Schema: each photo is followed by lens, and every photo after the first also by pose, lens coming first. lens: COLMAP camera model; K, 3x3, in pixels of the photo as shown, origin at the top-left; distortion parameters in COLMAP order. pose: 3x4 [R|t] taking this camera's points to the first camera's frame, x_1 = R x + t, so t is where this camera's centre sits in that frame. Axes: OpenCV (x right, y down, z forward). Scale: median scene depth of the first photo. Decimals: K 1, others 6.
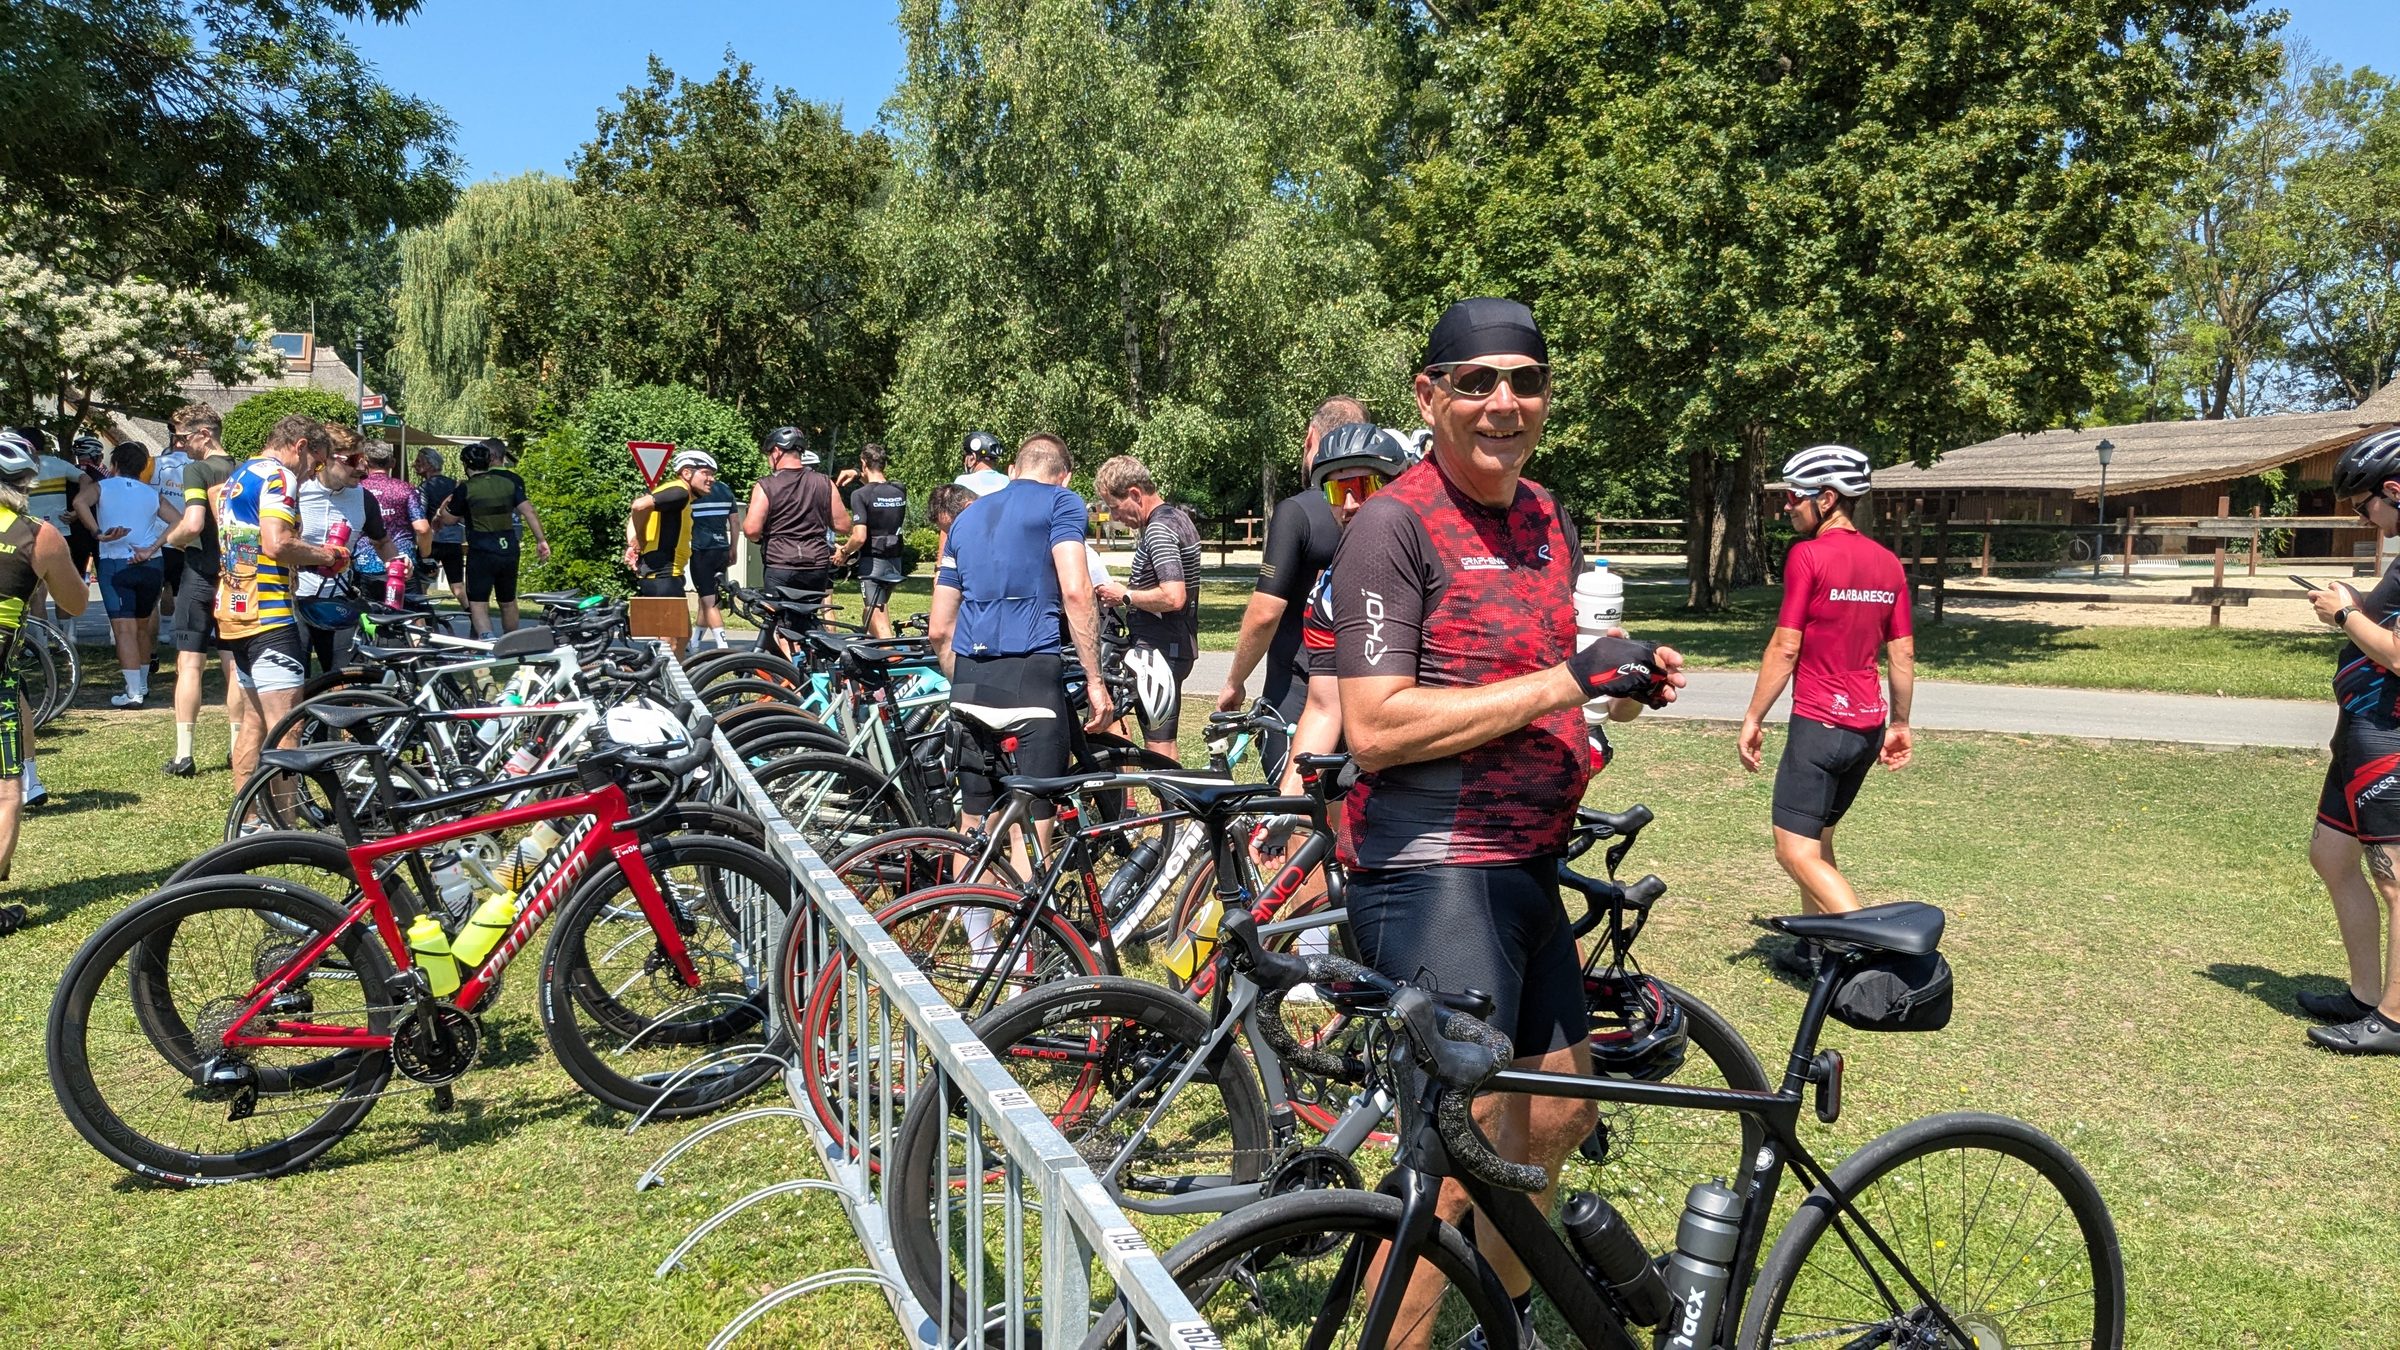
lens RADIAL K [[1894.7, 0, 1190.8], [0, 1894.7, 887.5], [0, 0, 1]] dist [-0.014922, -0.011906]
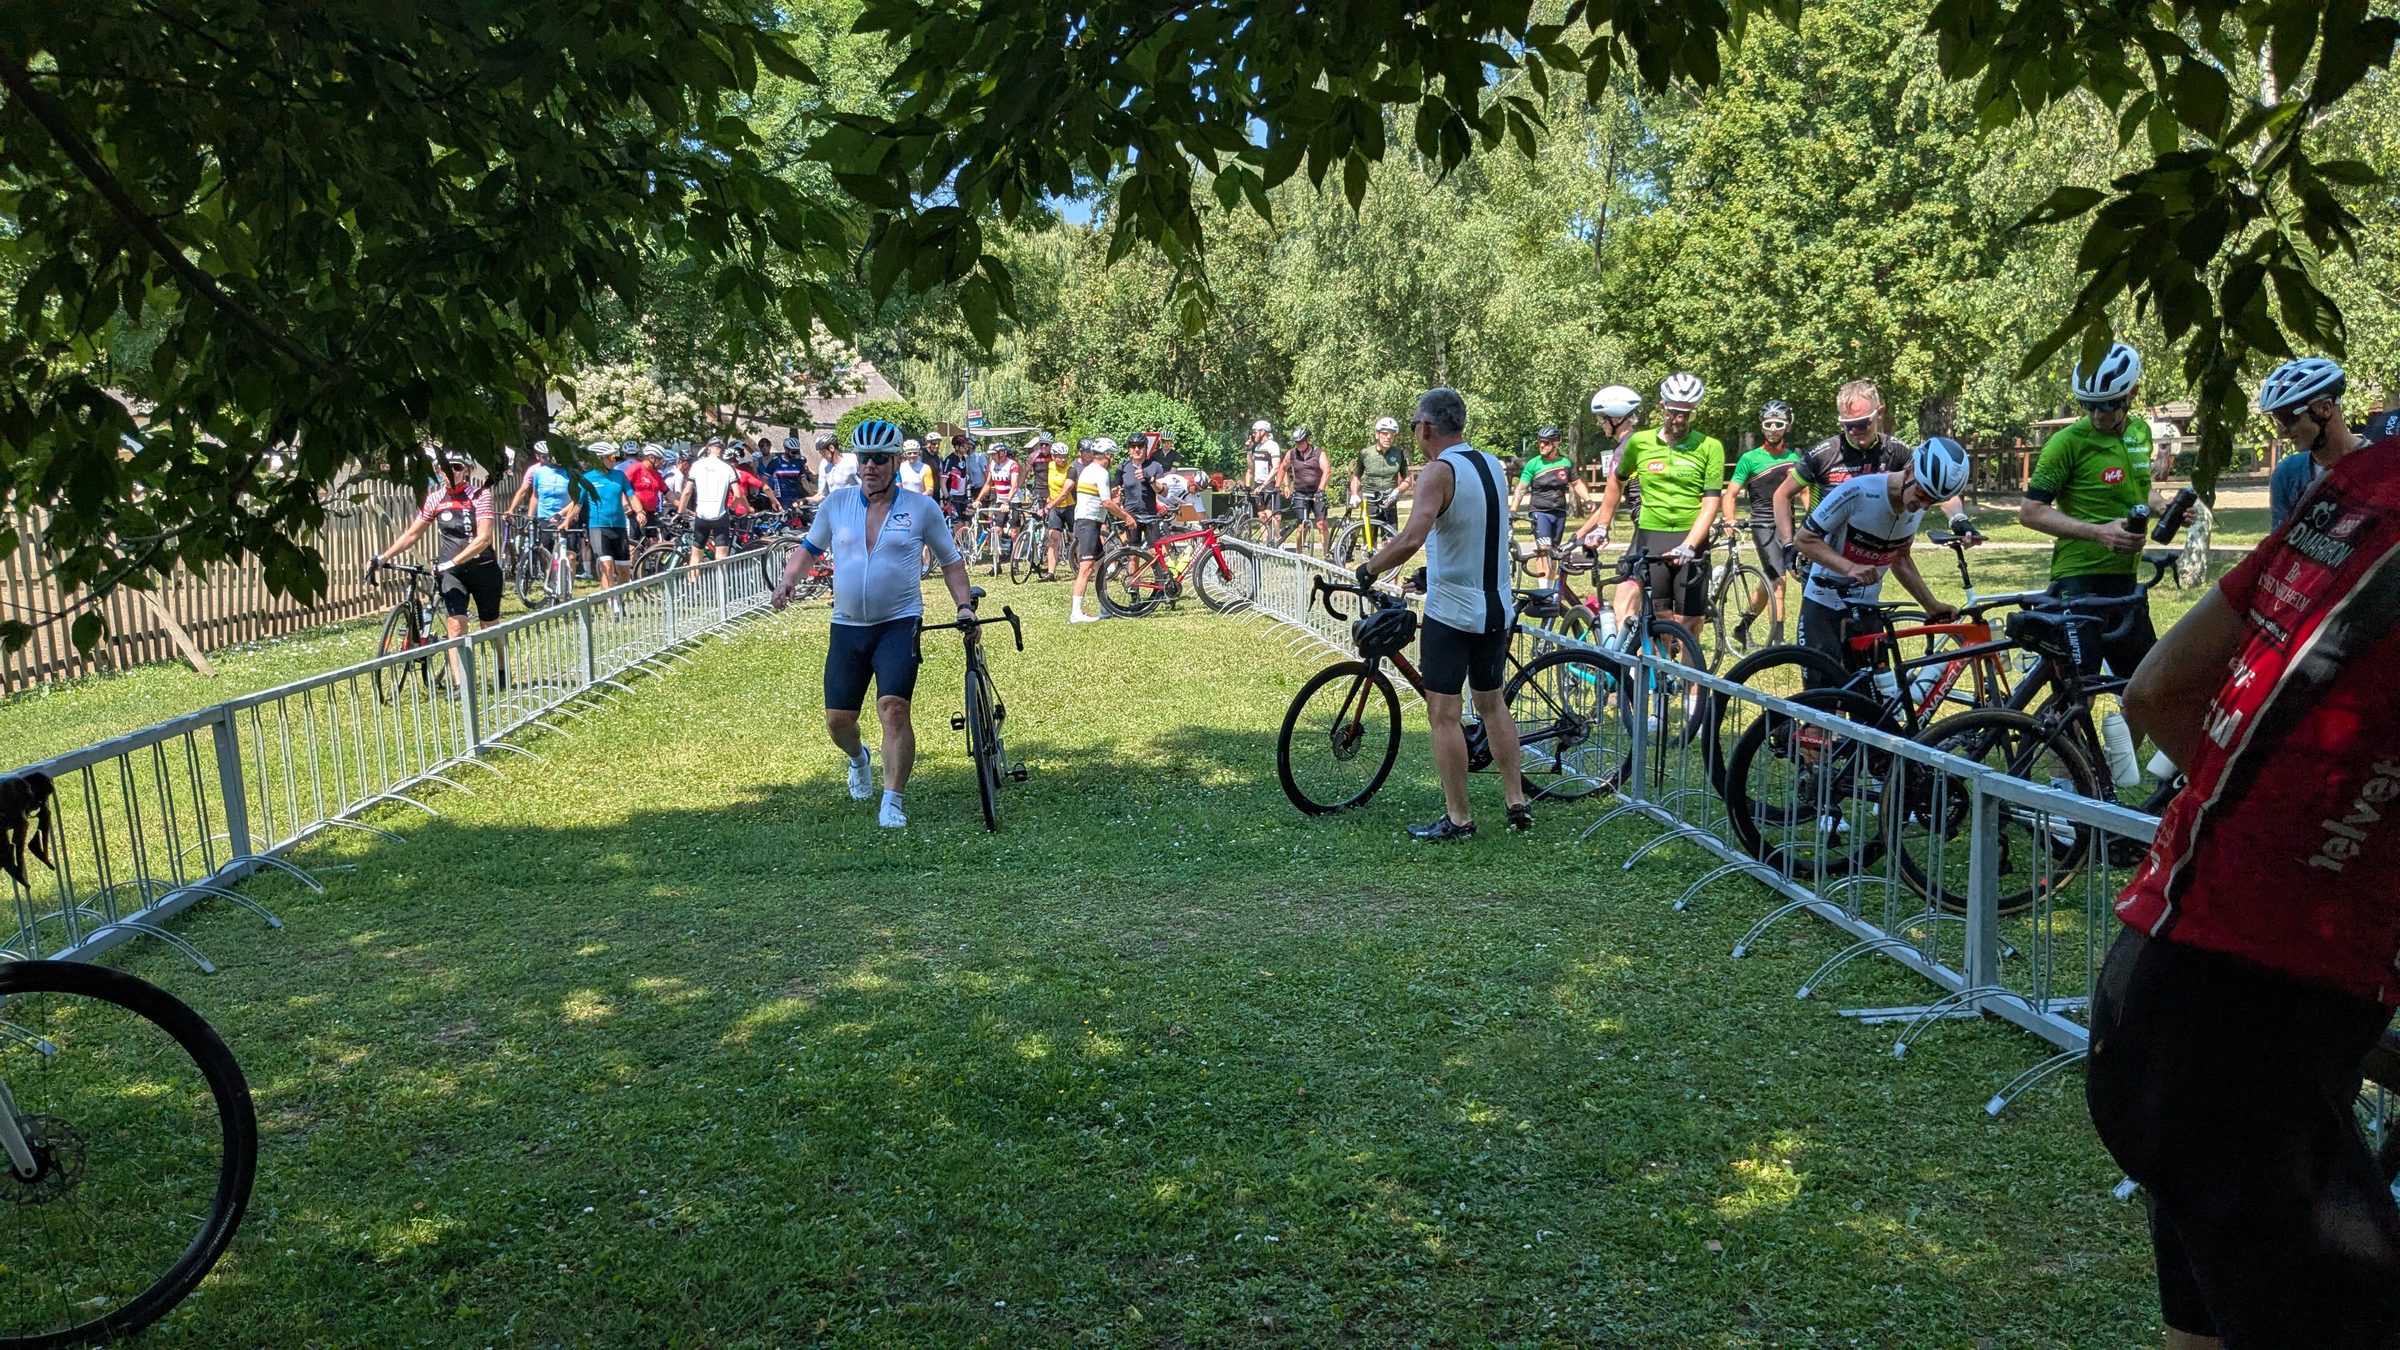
lens RADIAL K [[1894.7, 0, 1190.8], [0, 1894.7, 887.5], [0, 0, 1]] dist [-0.014922, -0.011906]
pose [[0.977199, 0.006771, -0.212217, 0.078864], [-0.002361, 0.999776, 0.021028, 0.093463], [0.212312, -0.020048, 0.976996, -0.450892]]
